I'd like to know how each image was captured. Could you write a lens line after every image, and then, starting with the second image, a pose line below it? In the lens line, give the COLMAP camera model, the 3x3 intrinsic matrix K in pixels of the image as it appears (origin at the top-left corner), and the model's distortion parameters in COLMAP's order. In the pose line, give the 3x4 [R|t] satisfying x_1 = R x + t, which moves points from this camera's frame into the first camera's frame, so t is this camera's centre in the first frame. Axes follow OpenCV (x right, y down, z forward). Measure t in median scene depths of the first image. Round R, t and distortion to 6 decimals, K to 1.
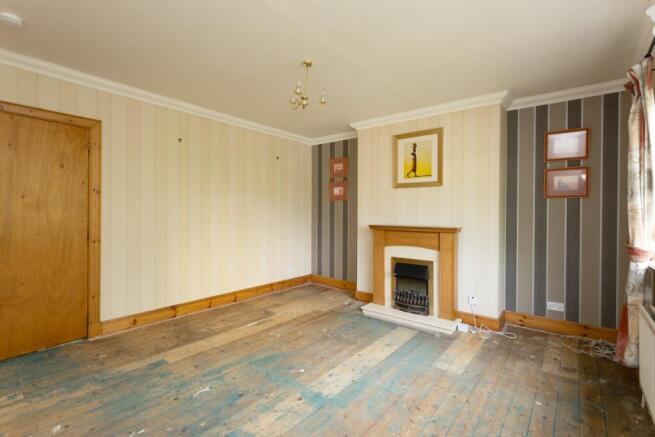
lens RADIAL K [[304.7, 0, 331.0], [0, 304.7, 218.7], [0, 0, 1]] dist [-0.003543, 0.001367]
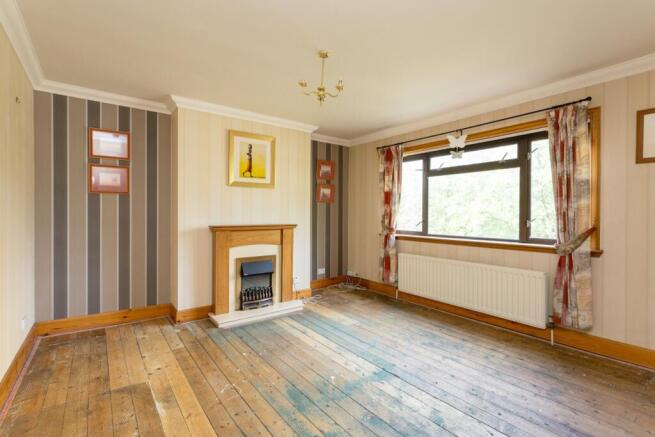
lens RADIAL K [[304.7, 0, 320.8], [0, 304.7, 217.7], [0, 0, 1]] dist [-0.003543, 0.001367]
pose [[0.253549, -0.025028, 0.966999, -0.758461], [0.015148, 0.999645, 0.021901, -0.021531], [-0.967204, 0.009095, 0.253838, 0.583177]]
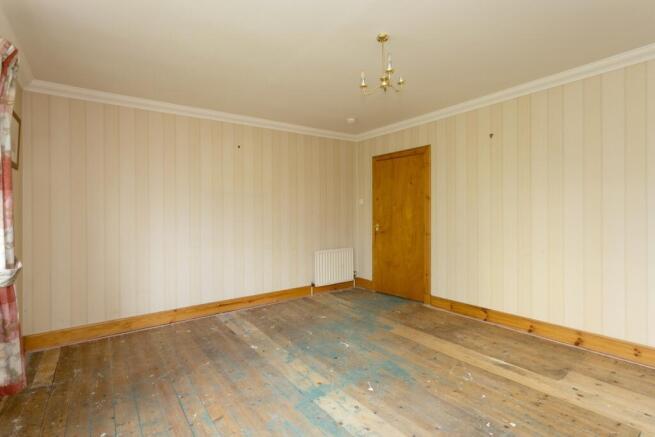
lens RADIAL K [[304.7, 0, 322.6], [0, 304.7, 215.4], [0, 0, 1]] dist [-0.003543, 0.001367]
pose [[-0.259410, 0.000260, -0.965767, 0.598270], [-0.006771, 0.999975, 0.002088, -0.010179], [0.965744, 0.007080, -0.259402, 0.808489]]
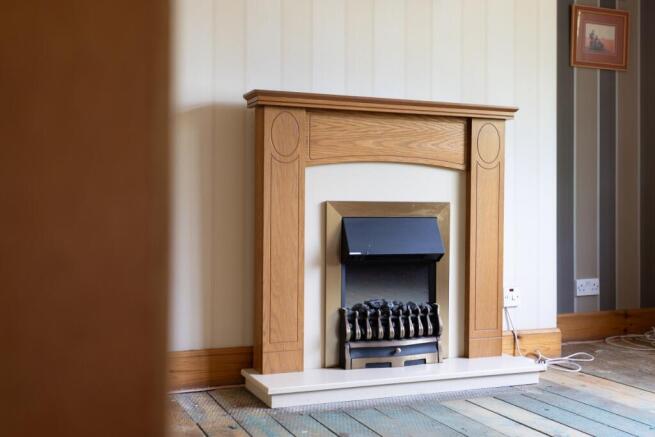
lens RADIAL K [[781.0, 0, 333.5], [0, 781.0, 217.3], [0, 0, 1]] dist [-0.050497, 0.000000]
pose [[0.492662, -0.005878, 0.870201, -0.543256], [0.017254, 0.999847, -0.003014, 0.167786], [-0.870050, 0.016499, 0.492687, 0.715335]]
